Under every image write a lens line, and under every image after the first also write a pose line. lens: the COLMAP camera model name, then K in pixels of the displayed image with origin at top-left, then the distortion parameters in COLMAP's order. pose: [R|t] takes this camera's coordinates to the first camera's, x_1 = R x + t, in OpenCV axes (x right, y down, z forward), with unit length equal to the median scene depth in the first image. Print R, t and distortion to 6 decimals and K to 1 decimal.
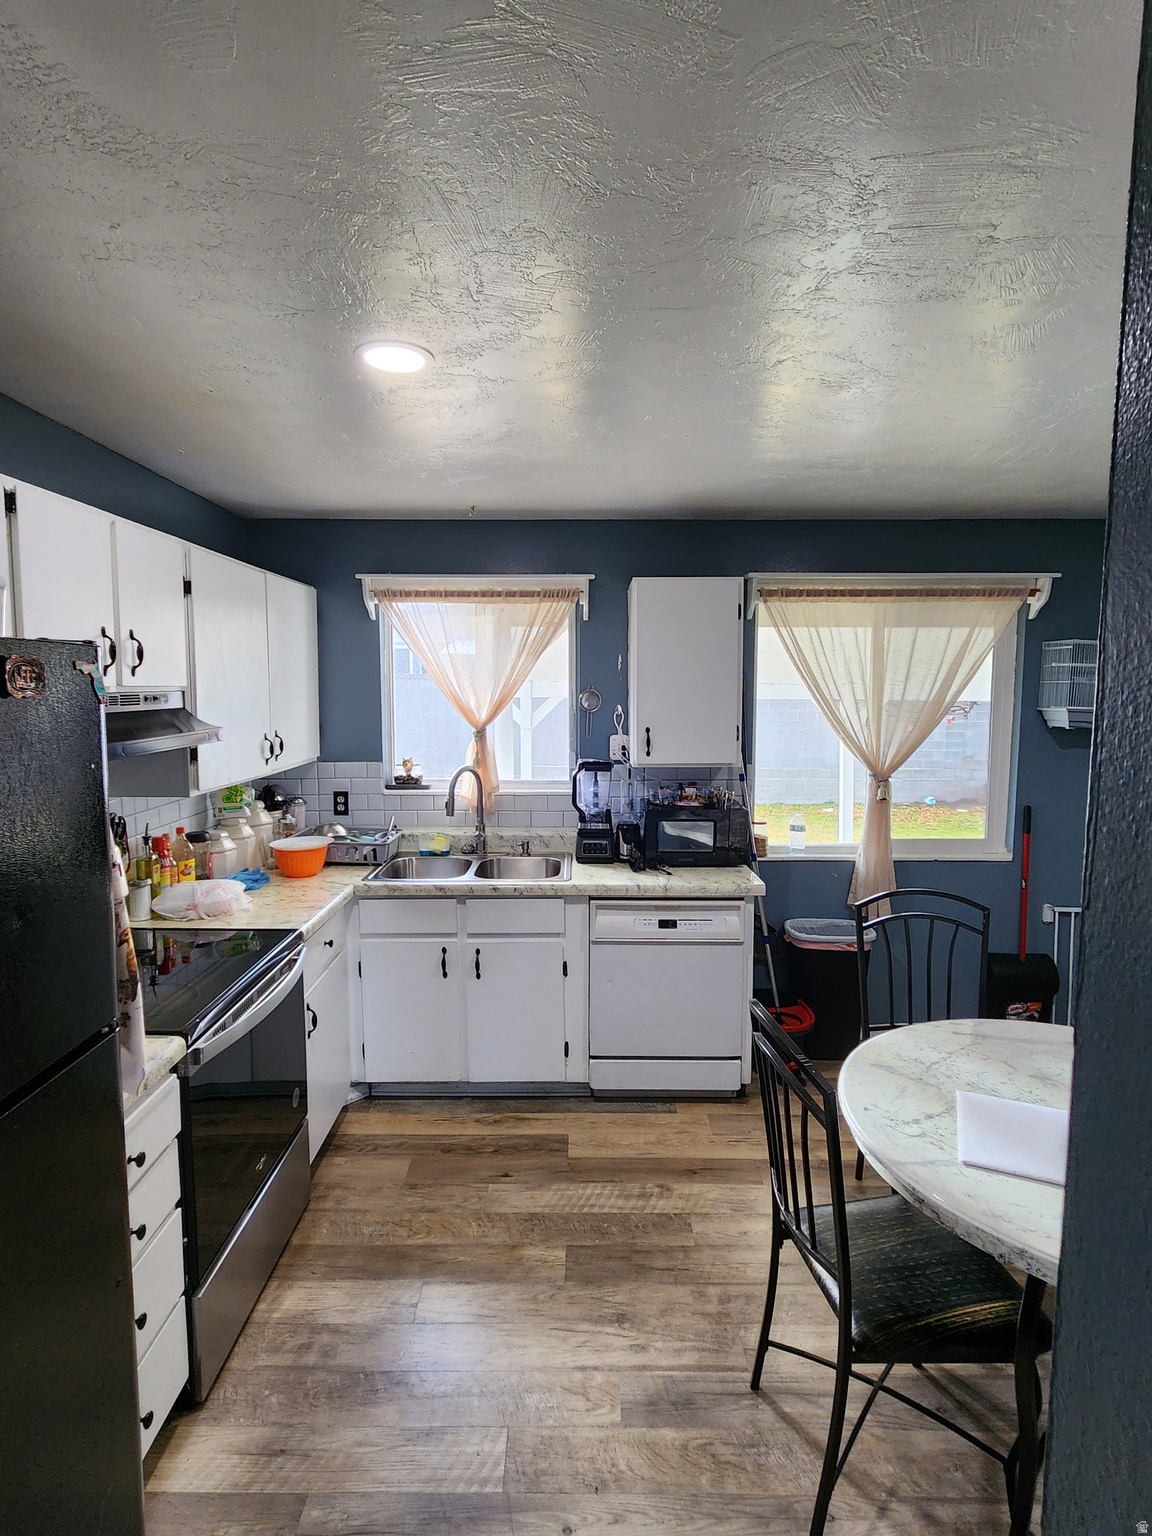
lens RADIAL K [[803.2, 0, 575.7], [0, 803.2, 765.1], [0, 0, 1]] dist [0.000917, 0.000752]
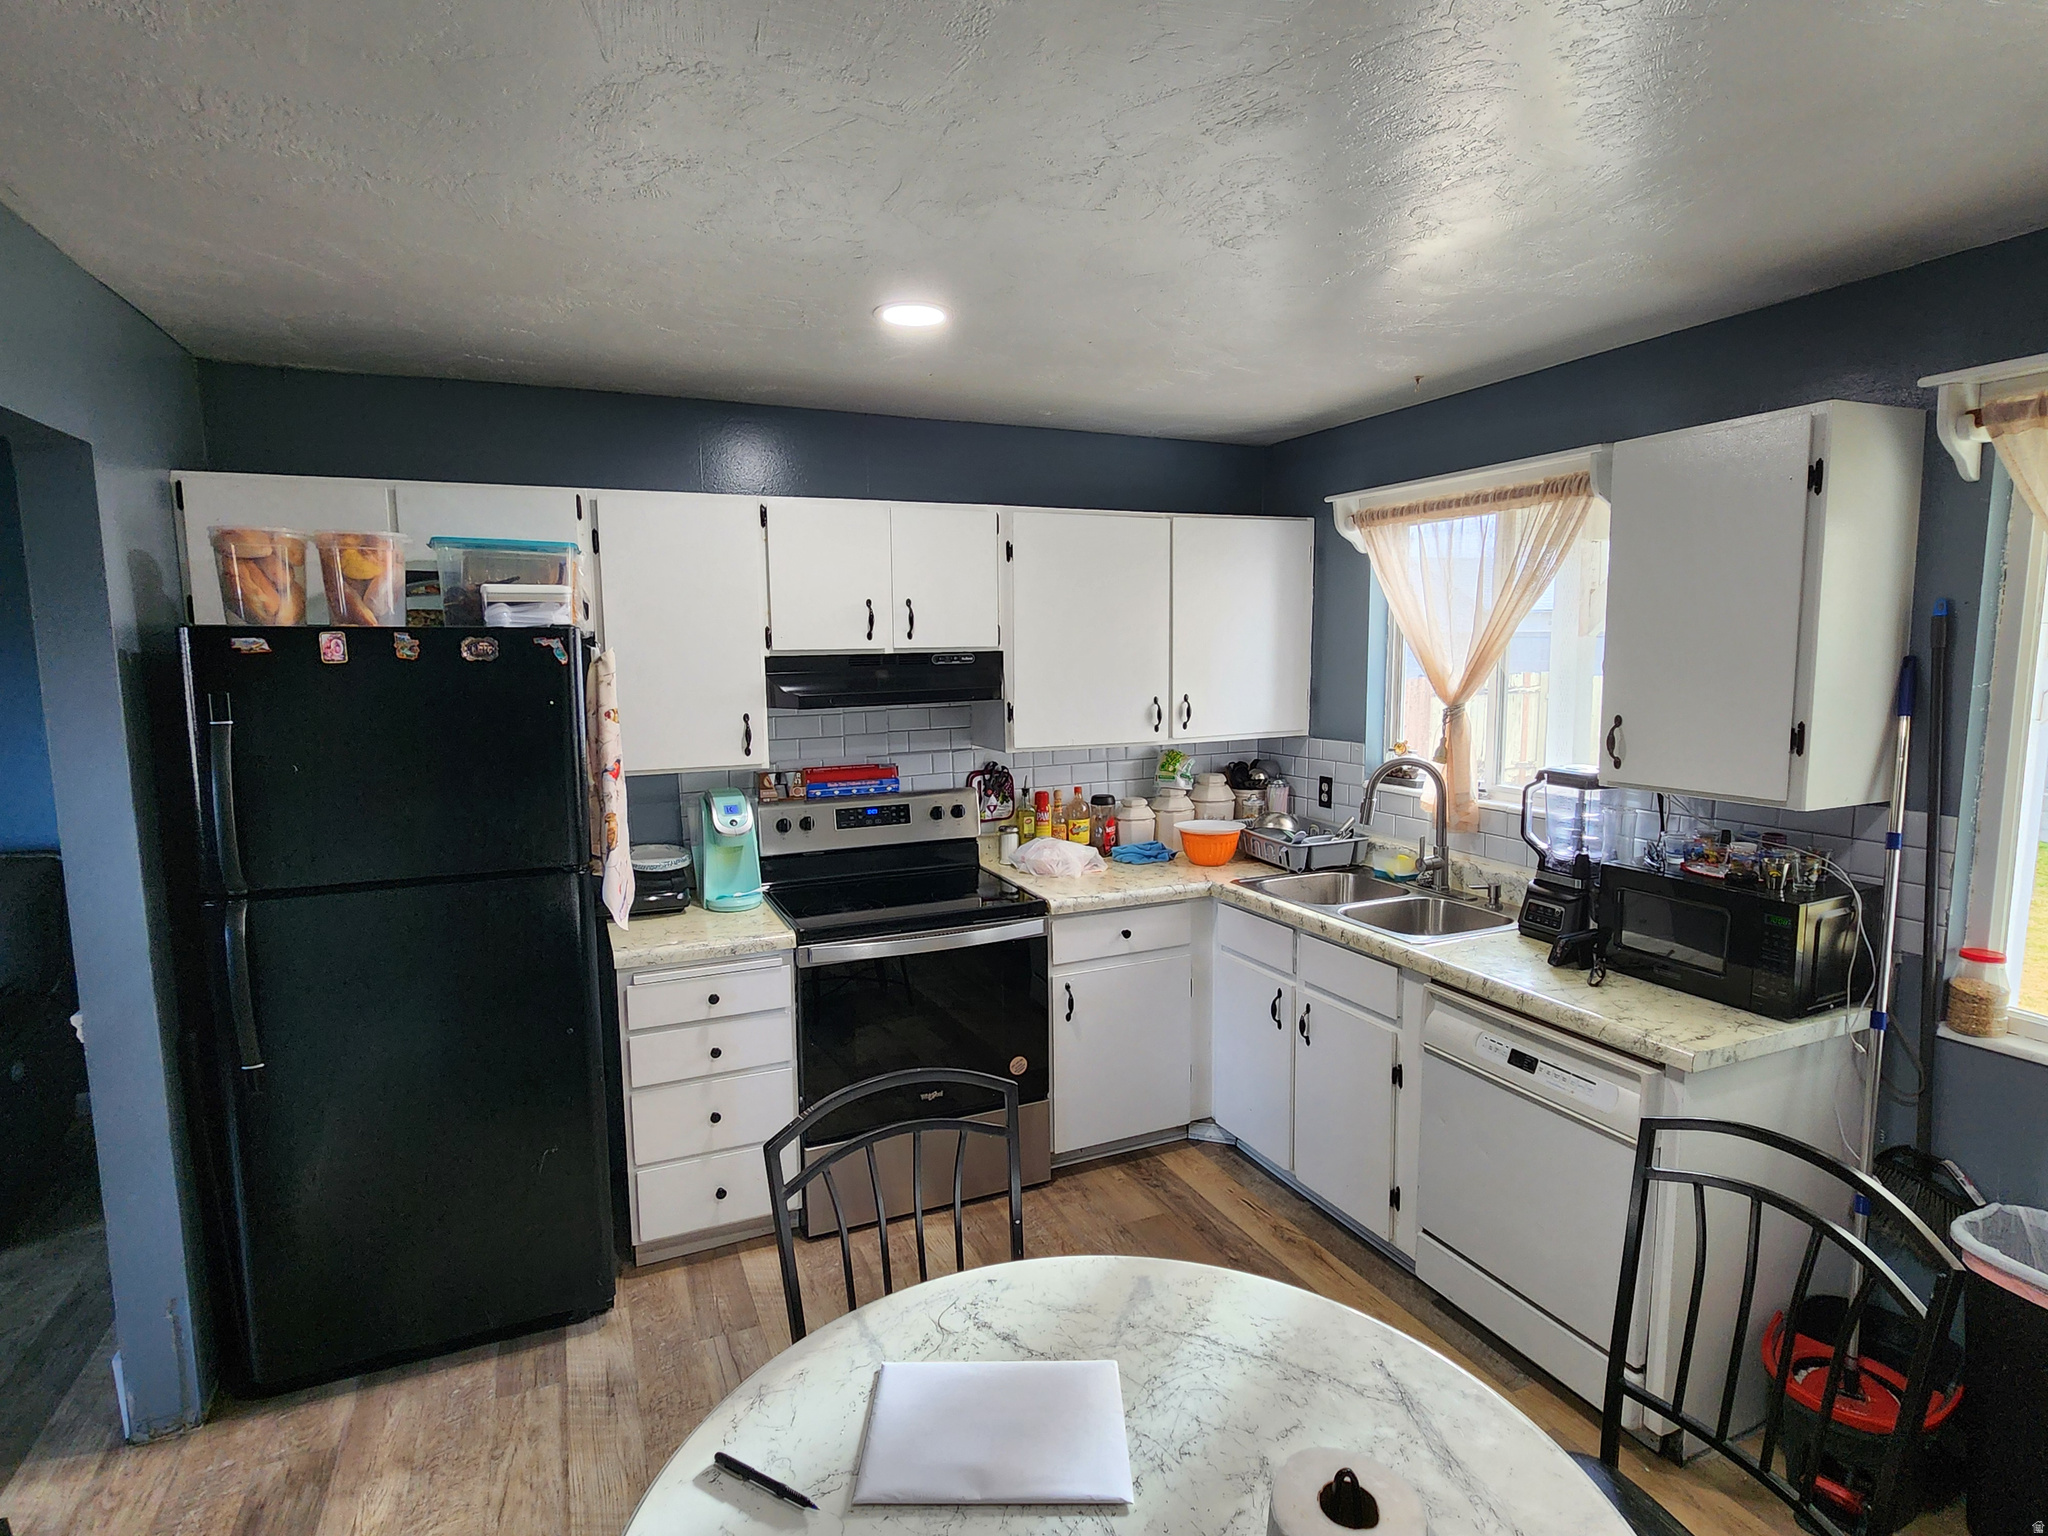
lens RADIAL K [[1070.9, 0, 1023.7], [0, 1070.9, 768.5], [0, 0, 1]] dist [0.000917, 0.000752]
pose [[0.398994, 0.099602, -0.911528, 0.570580], [-0.077909, 0.994171, 0.074530, -0.031944], [0.913638, 0.041280, 0.404428, 0.323370]]
